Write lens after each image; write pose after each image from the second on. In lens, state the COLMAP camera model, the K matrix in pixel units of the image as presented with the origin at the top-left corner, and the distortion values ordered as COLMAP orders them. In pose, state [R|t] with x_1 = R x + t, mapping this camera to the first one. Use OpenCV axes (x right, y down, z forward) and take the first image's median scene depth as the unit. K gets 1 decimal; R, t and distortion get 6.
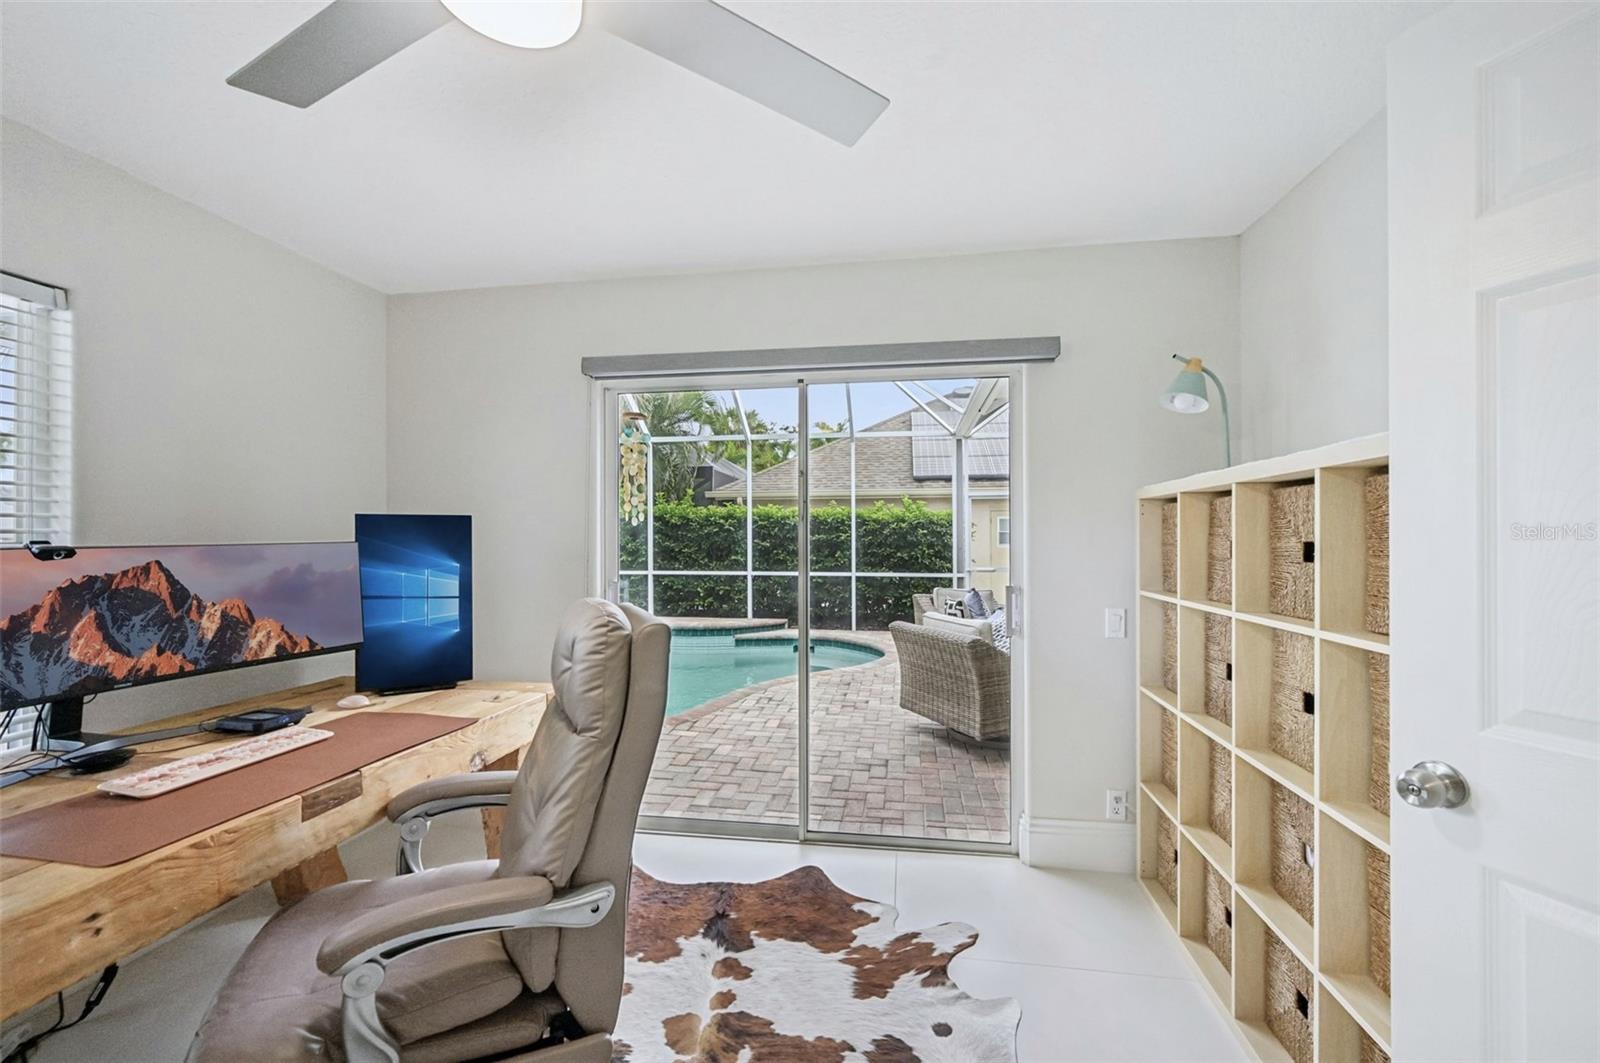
lens RADIAL K [[649.9, 0, 810.8], [0, 649.9, 532.8], [0, 0, 1]] dist [-0.000234, -0.000710]
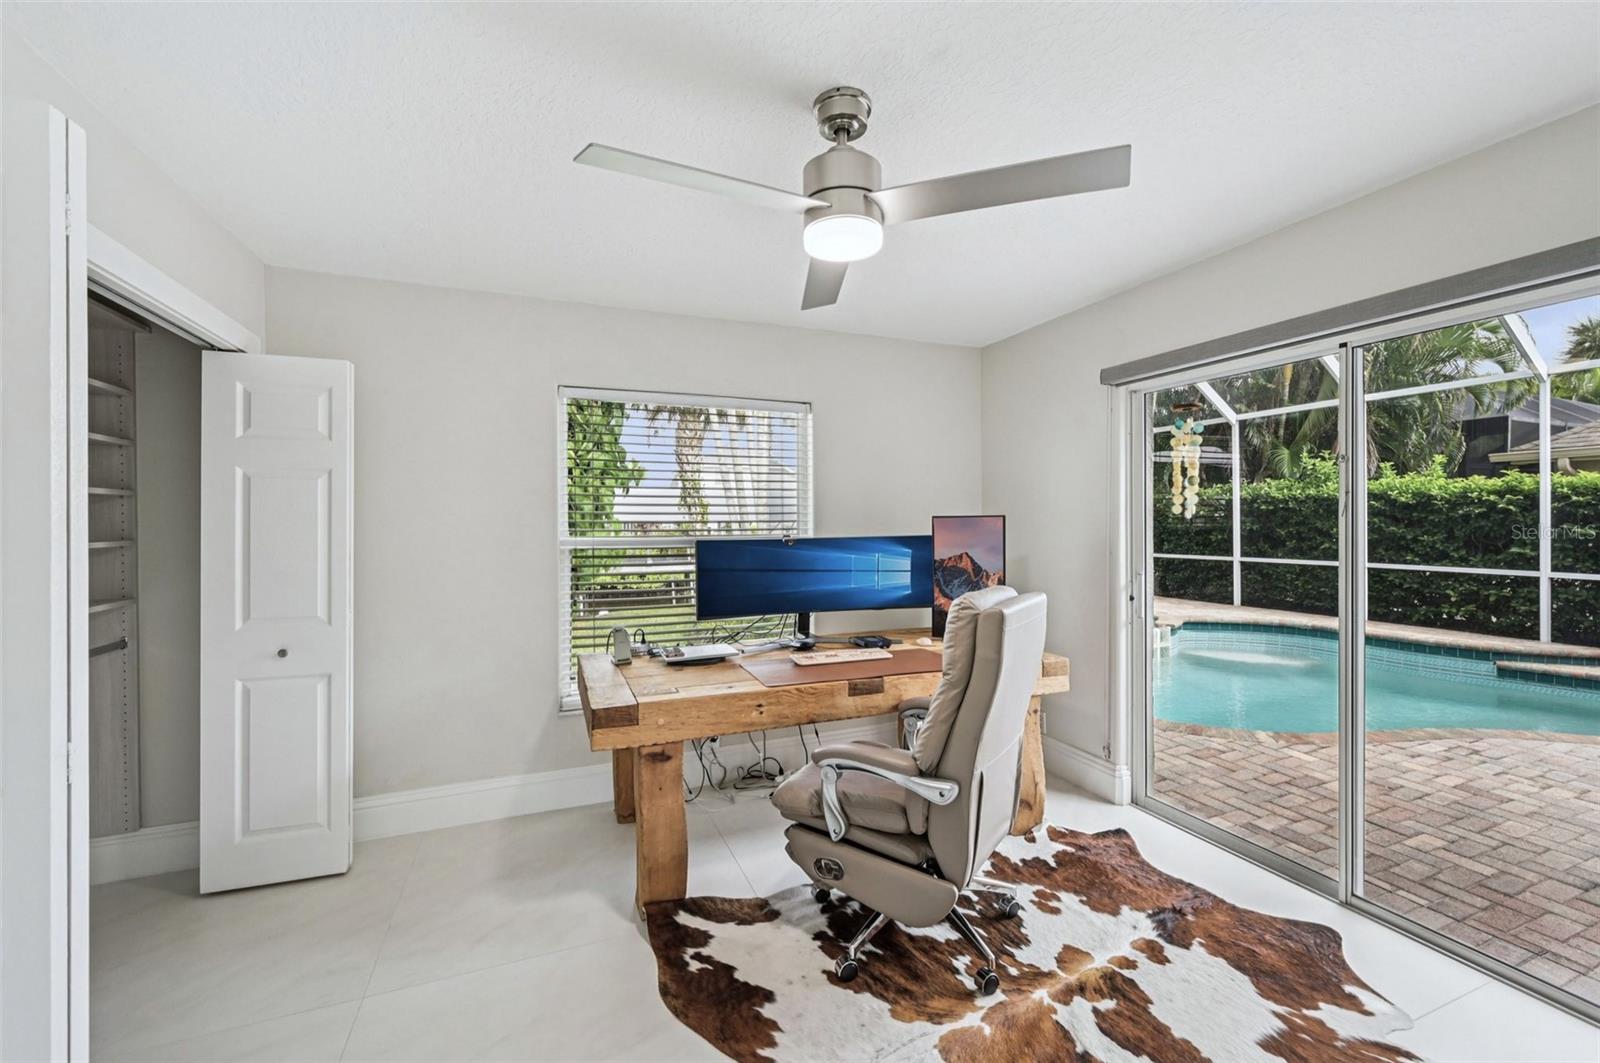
lens RADIAL K [[649.9, 0, 796.9], [0, 649.9, 520.4], [0, 0, 1]] dist [-0.000234, -0.000710]
pose [[0.506572, -0.000425, -0.862198, 0.279869], [0.011766, 0.999910, 0.006420, -0.021577], [0.862117, -0.013396, 0.506532, -0.010455]]
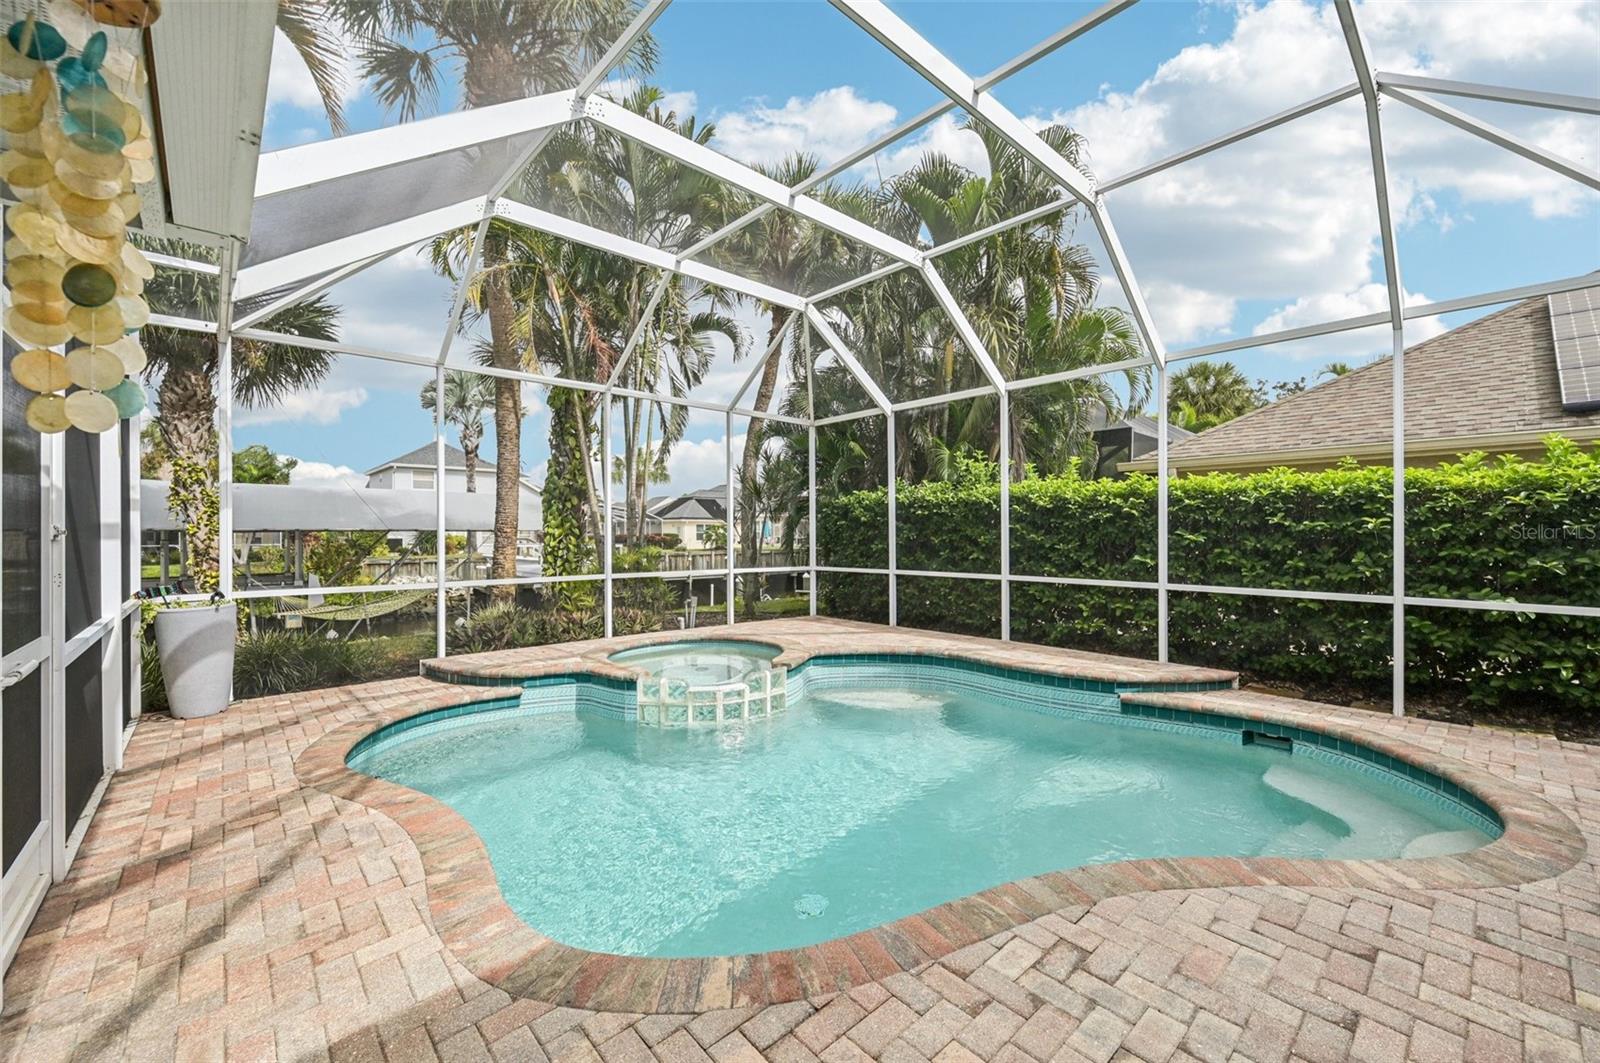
lens RADIAL K [[649.9, 0, 794.4], [0, 649.9, 530.2], [0, 0, 1]] dist [-0.000234, -0.000710]
pose [[0.772986, -0.001397, -0.634421, 0.072015], [0.006247, 0.999966, 0.005410, 0.015868], [0.634392, -0.008145, 0.772969, 0.975812]]
